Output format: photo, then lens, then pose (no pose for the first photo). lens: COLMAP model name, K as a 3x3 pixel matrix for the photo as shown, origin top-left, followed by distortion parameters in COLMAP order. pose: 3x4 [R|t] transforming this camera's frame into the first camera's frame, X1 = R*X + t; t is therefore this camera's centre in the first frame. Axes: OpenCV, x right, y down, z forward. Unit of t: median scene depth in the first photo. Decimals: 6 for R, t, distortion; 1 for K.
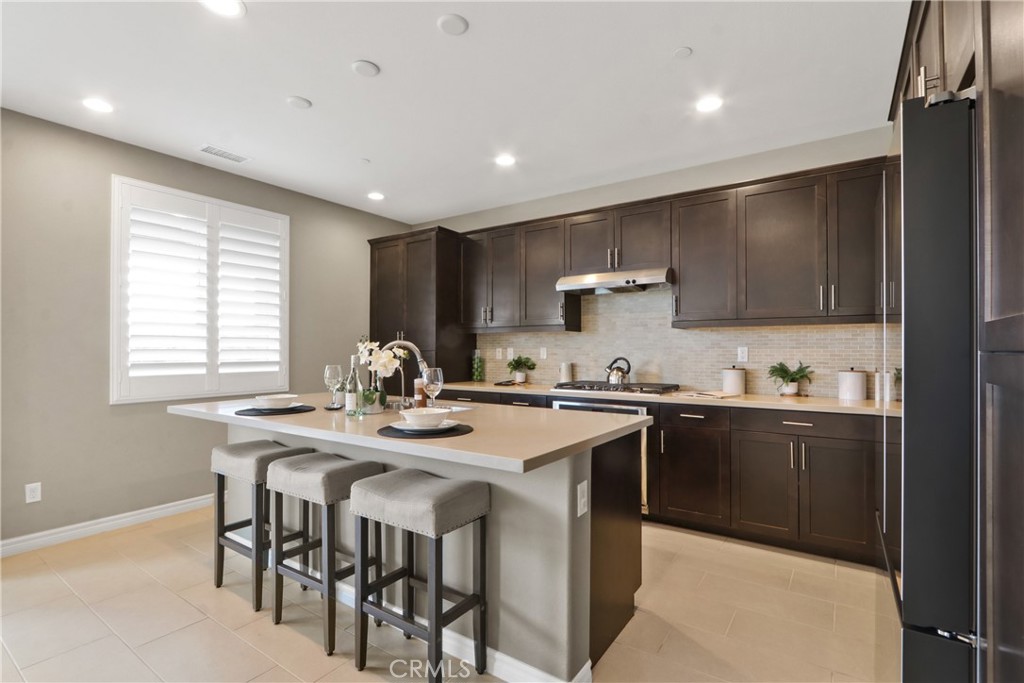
lens RADIAL K [[478.7, 0, 513.1], [0, 478.7, 342.1], [0, 0, 1]] dist [-0.015517, -0.000020]
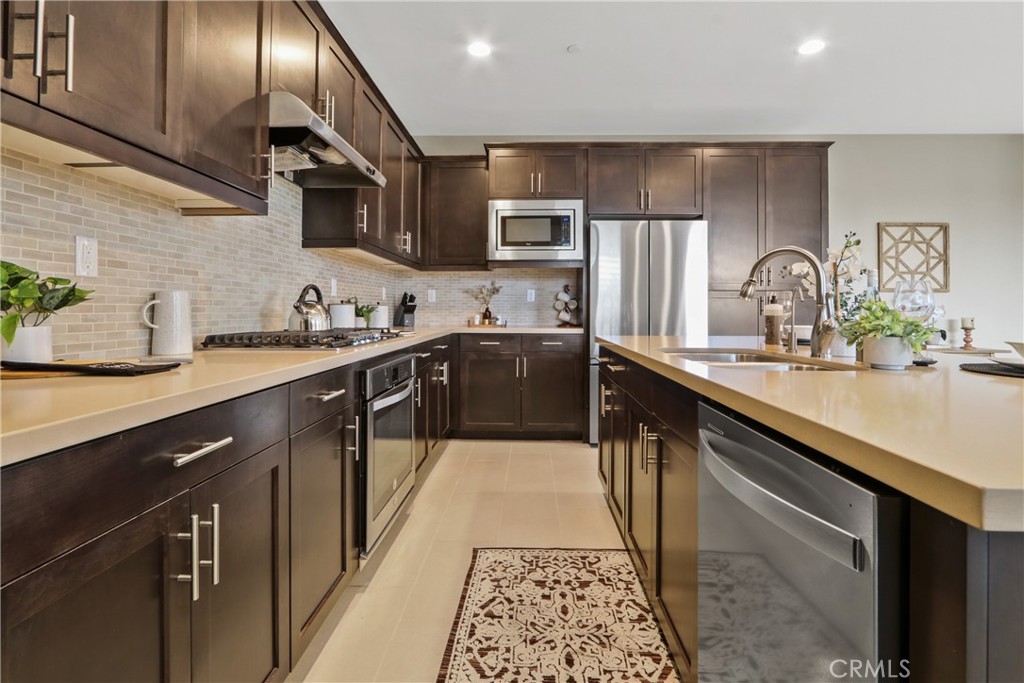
lens RADIAL K [[478.7, 0, 498.3], [0, 478.7, 306.6], [0, 0, 1]] dist [-0.015517, -0.000020]
pose [[-0.520124, 0.000238, 0.854091, -0.387070], [-0.024220, 0.999594, -0.015028, 0.062772], [-0.853747, -0.028503, -0.519907, 1.125011]]
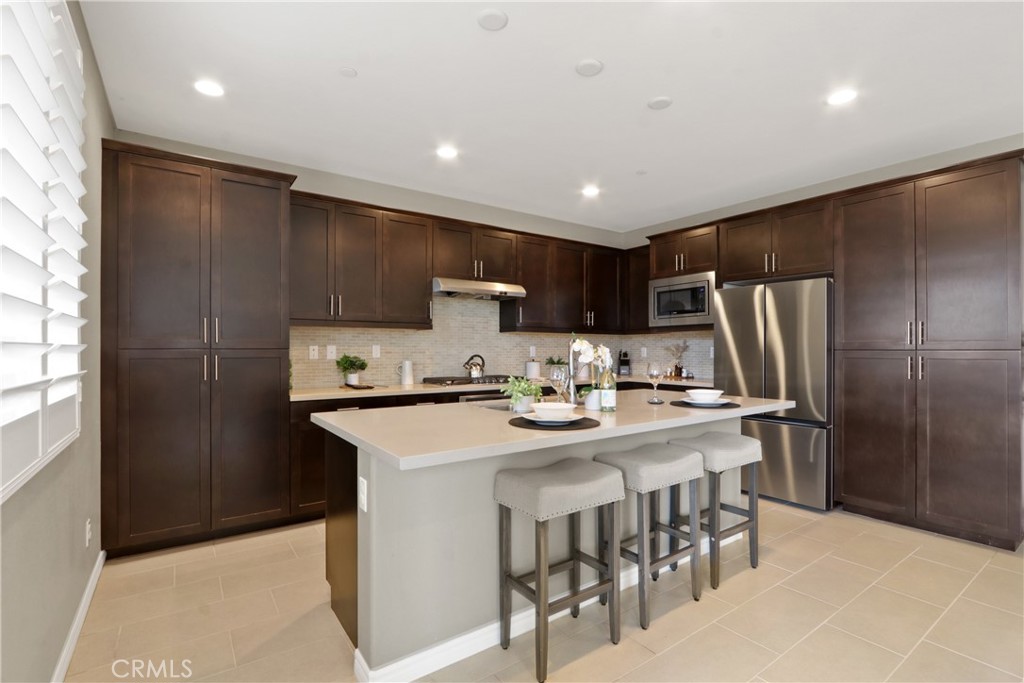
lens RADIAL K [[478.7, 0, 516.6], [0, 478.7, 351.5], [0, 0, 1]] dist [-0.015517, -0.000020]
pose [[0.345642, -0.007078, 0.938340, -0.865026], [-0.018970, 0.999714, 0.014529, 0.005120], [-0.938175, -0.022822, 0.345409, 0.507120]]
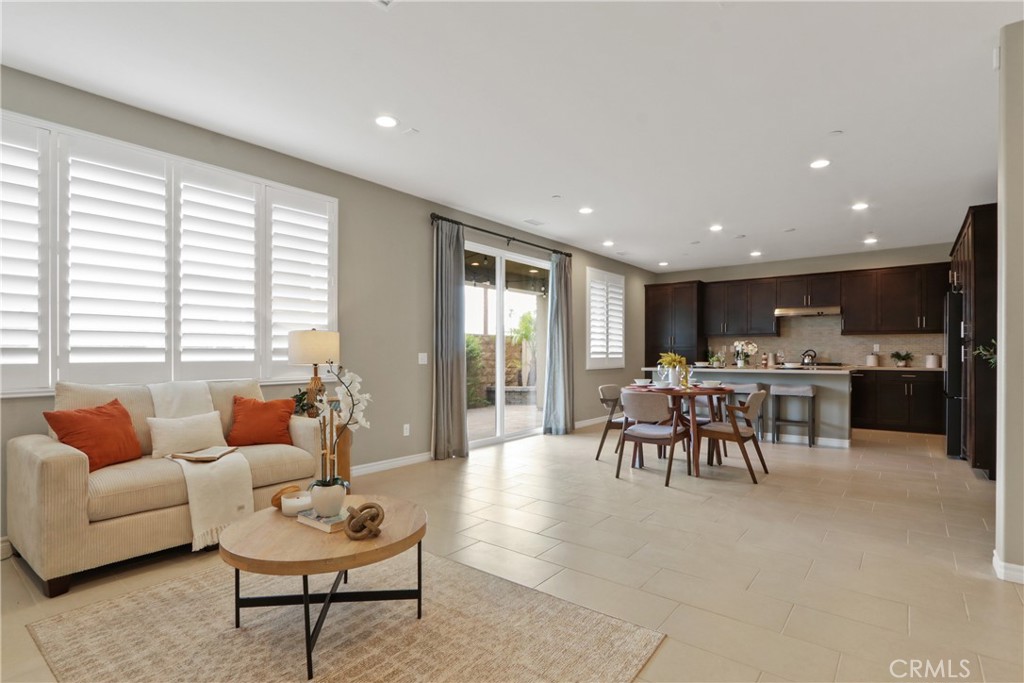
lens RADIAL K [[500.2, 0, 519.8], [0, 500.2, 353.8], [0, 0, 1]] dist [0.003350, -0.003220]
pose [[0.998609, 0.000929, -0.052724, -0.899955], [-0.000008, 0.999847, 0.017471, 0.012637], [0.052732, -0.017446, 0.998456, -1.188398]]
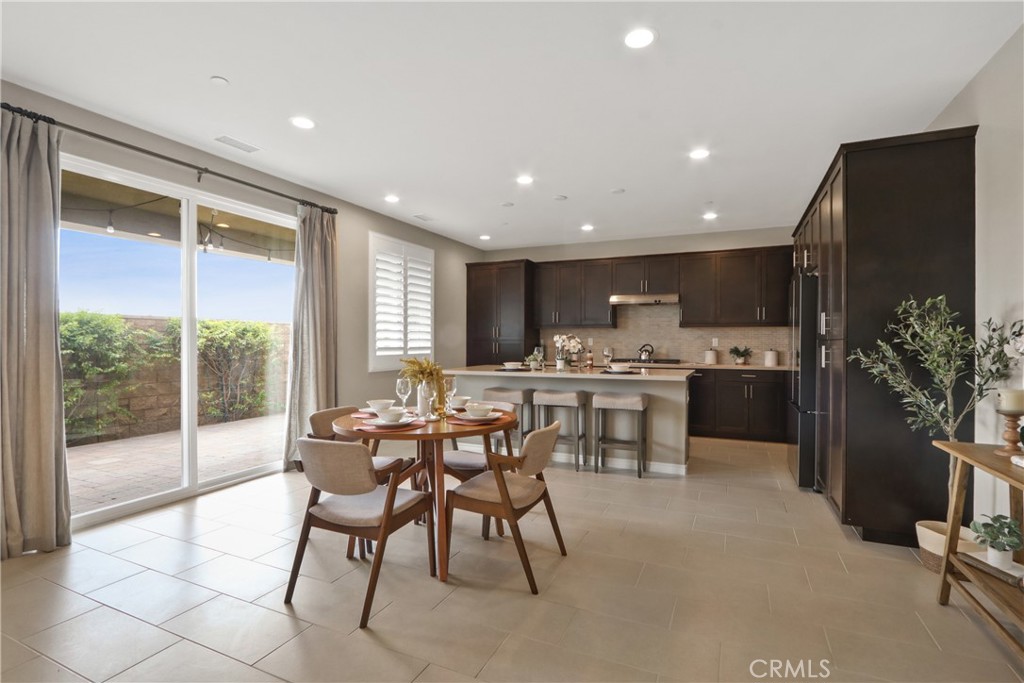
lens RADIAL K [[478.7, 0, 515.0], [0, 478.7, 345.2], [0, 0, 1]] dist [-0.015517, -0.000020]
pose [[0.984139, -0.000252, 0.177401, -0.558857], [-0.004499, 0.999642, 0.026377, -0.007558], [-0.177344, -0.026757, 0.983785, -0.619105]]
